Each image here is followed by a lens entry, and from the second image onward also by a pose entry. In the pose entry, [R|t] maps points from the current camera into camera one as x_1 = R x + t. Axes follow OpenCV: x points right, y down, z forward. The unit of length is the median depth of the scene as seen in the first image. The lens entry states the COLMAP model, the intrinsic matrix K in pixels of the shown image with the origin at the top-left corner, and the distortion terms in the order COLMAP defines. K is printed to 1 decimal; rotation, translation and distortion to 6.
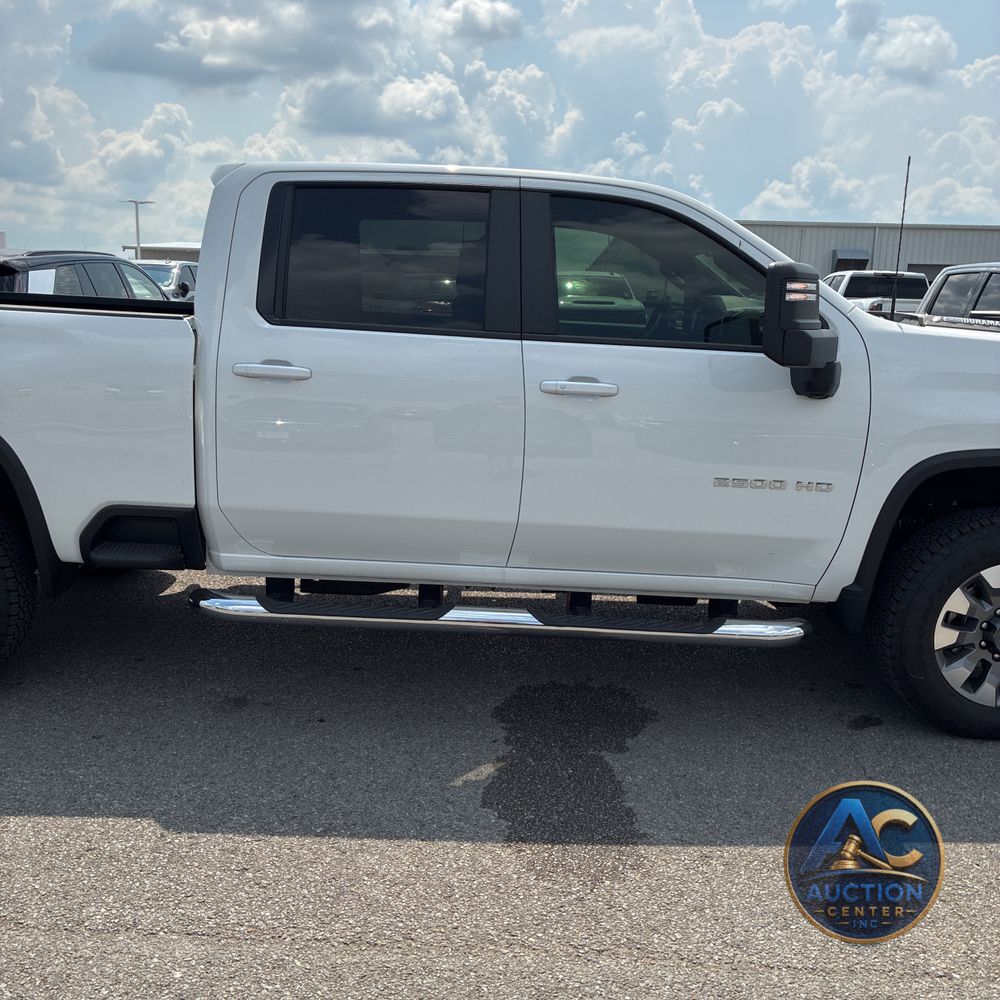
lens RADIAL K [[1010.0, 0, 500.0], [0, 1010.0, 500.0], [0, 0, 1]] dist [0.016500, -0.003283]
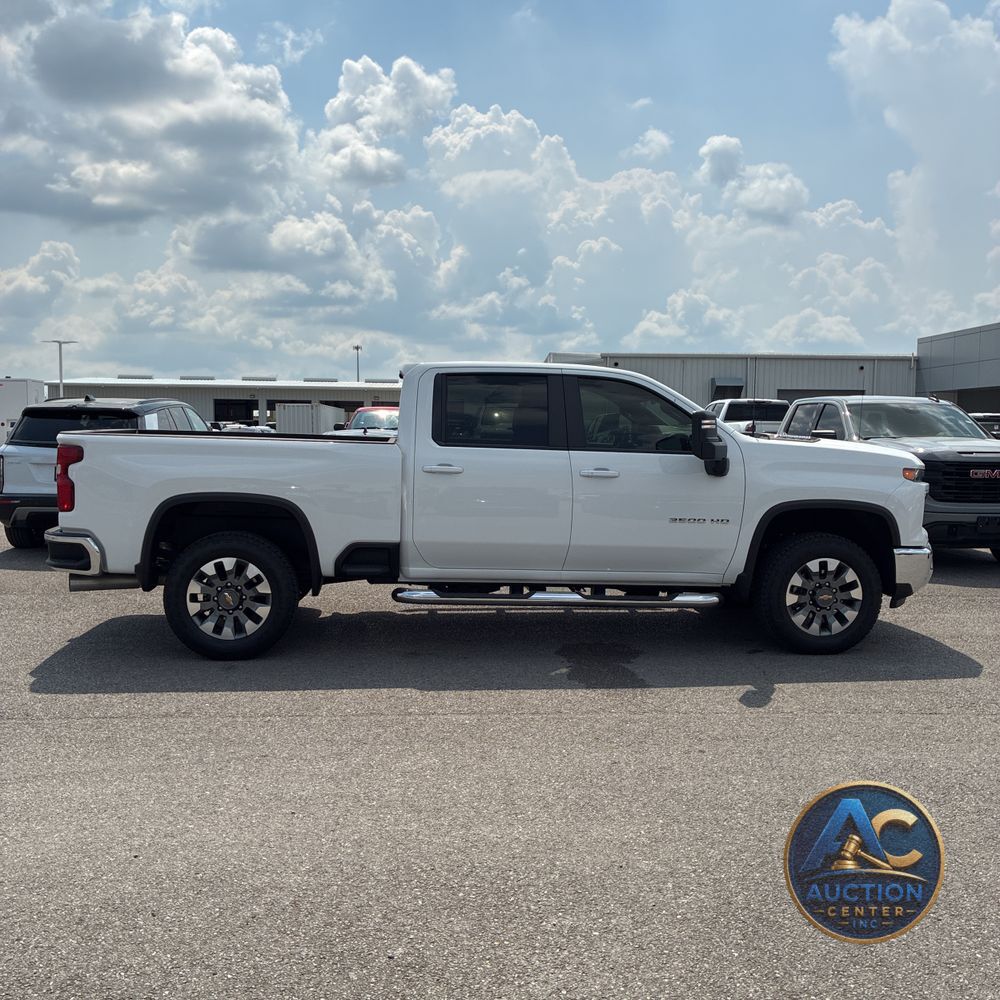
lens RADIAL K [[995.9, 0, 494.0], [0, 995.9, 495.5], [0, 0, 1]] dist [0.068477, -0.134024]
pose [[0.995167, -0.025764, 0.094760, -0.294553], [0.037470, 0.991586, -0.123910, 0.154574], [-0.090771, 0.126862, 0.987758, -0.842737]]
